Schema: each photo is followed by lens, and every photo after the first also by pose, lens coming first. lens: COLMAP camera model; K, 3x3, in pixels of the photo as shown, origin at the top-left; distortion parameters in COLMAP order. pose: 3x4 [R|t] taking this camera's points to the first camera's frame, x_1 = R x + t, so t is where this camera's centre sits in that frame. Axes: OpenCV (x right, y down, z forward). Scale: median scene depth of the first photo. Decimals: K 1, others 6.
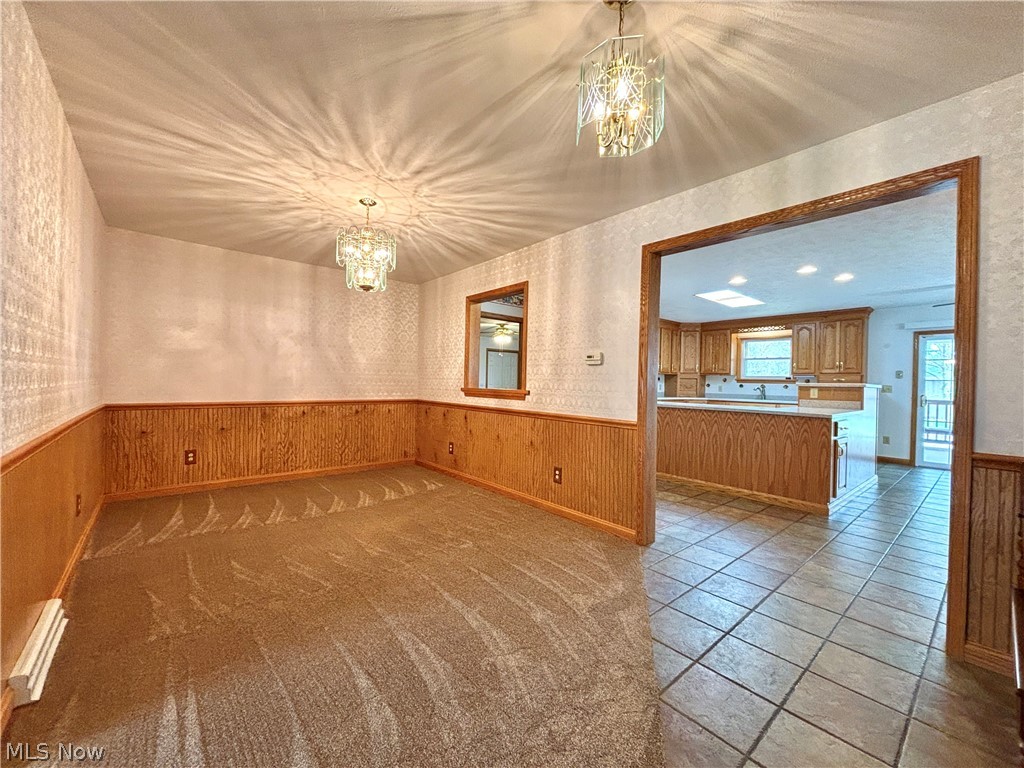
lens RADIAL K [[413.5, 0, 509.5], [0, 413.5, 384.5], [0, 0, 1]] dist [-0.000126, -0.000006]
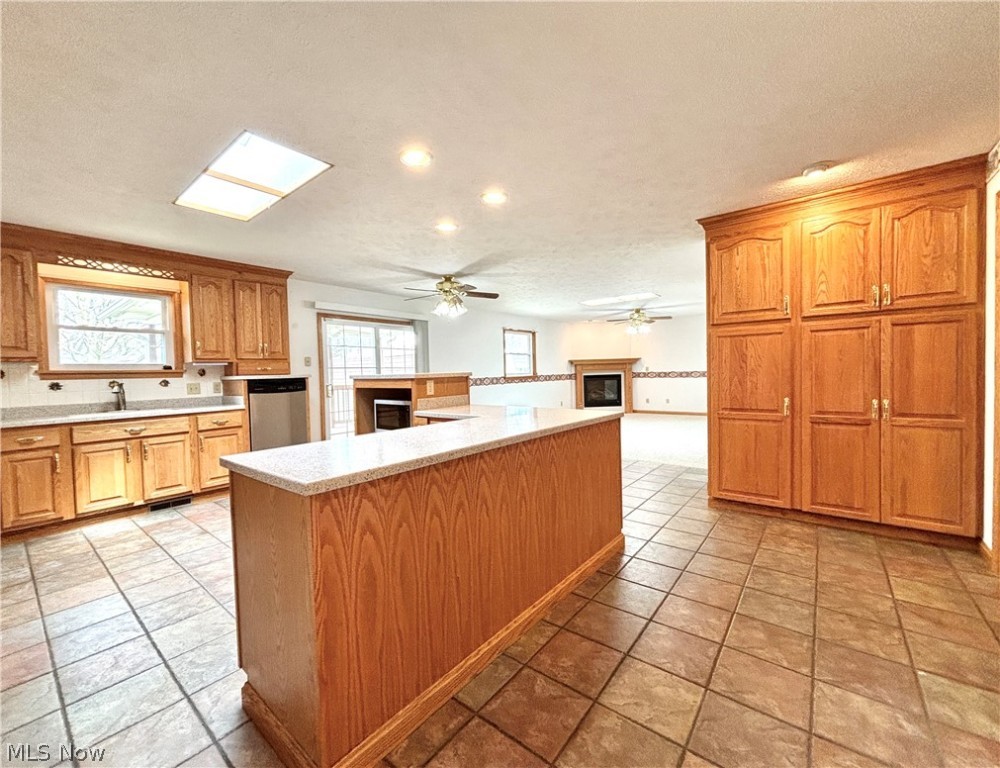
lens RADIAL K [[410.9, 0, 497.9], [0, 410.9, 382.8], [0, 0, 1]] dist [-0.001096, -0.000021]
pose [[-0.187742, -0.044204, 0.981223, 0.044255], [0.025225, 0.998440, 0.049806, -0.011835], [-0.981894, 0.034102, -0.186334, 0.689195]]
